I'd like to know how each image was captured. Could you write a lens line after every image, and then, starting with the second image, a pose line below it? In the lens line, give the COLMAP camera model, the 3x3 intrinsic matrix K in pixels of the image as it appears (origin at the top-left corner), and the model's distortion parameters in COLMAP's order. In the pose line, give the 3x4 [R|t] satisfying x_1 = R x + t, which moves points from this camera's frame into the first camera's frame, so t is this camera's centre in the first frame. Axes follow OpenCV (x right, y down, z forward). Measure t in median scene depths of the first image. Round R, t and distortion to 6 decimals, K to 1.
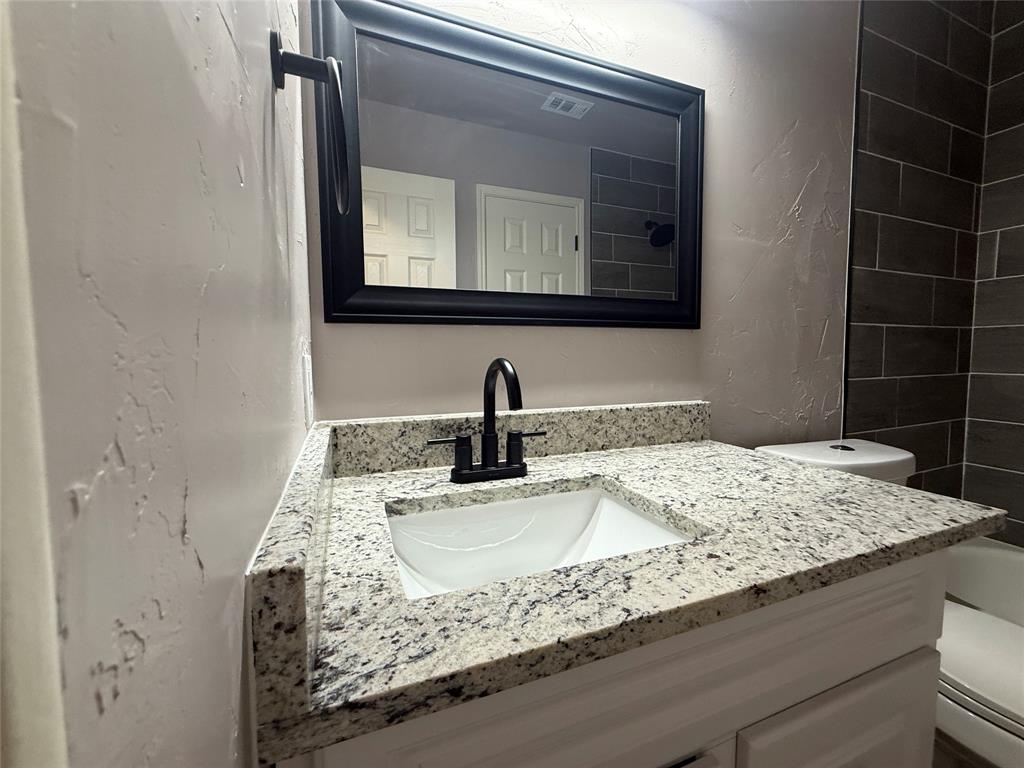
lens RADIAL K [[408.2, 0, 510.8], [0, 408.2, 381.4], [0, 0, 1]] dist [0.000786, 0.000293]
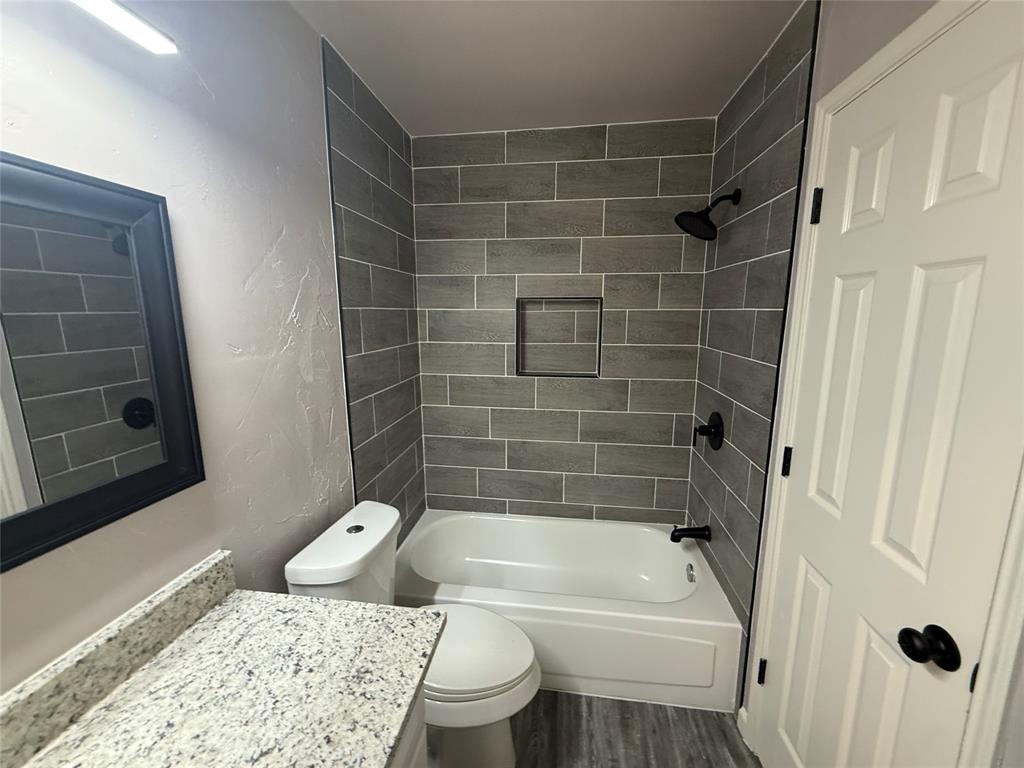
lens RADIAL K [[408.2, 0, 509.5], [0, 408.2, 382.6], [0, 0, 1]] dist [0.000786, 0.000293]
pose [[0.492714, -0.143662, 0.858251, 0.070734], [0.054533, 0.989437, 0.134314, -0.409094], [-0.868481, -0.019376, 0.495344, 0.023904]]
